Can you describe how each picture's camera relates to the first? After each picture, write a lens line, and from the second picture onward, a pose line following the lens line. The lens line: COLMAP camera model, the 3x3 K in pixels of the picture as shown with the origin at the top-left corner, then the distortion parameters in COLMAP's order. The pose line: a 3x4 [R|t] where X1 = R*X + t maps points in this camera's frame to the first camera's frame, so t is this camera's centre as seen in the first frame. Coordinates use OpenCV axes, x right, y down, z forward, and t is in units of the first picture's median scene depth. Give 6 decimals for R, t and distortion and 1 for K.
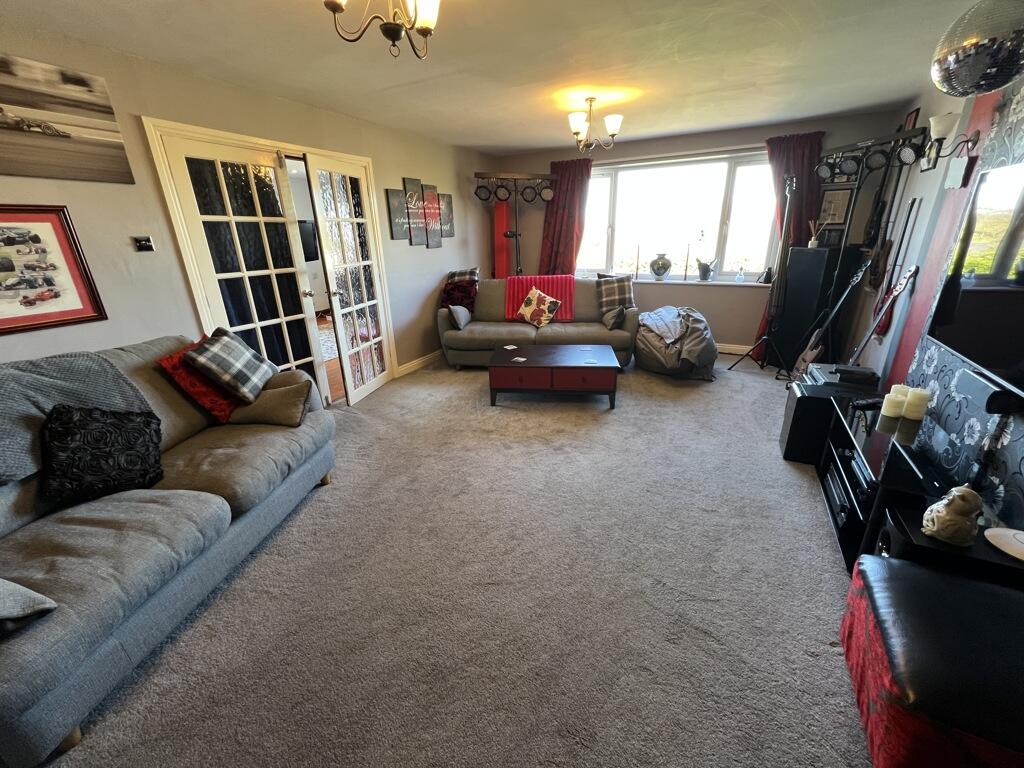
lens RADIAL K [[410.5, 0, 516.0], [0, 410.5, 383.2], [0, 0, 1]] dist [0.002827, 0.000071]
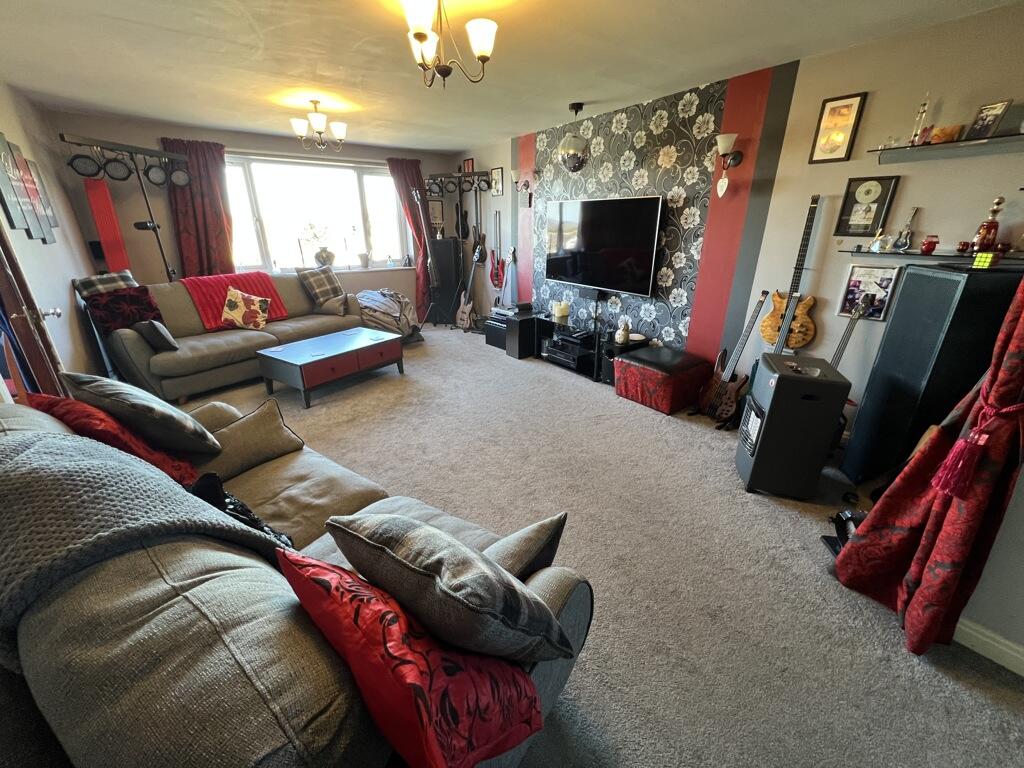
lens RADIAL K [[410.5, 0, 516.0], [0, 410.5, 383.2], [0, 0, 1]] dist [0.002827, 0.000071]
pose [[0.443708, -0.301023, 0.844102, -0.559226], [0.299252, 0.937602, 0.177063, -0.020265], [-0.844732, 0.174035, 0.506103, 0.101045]]
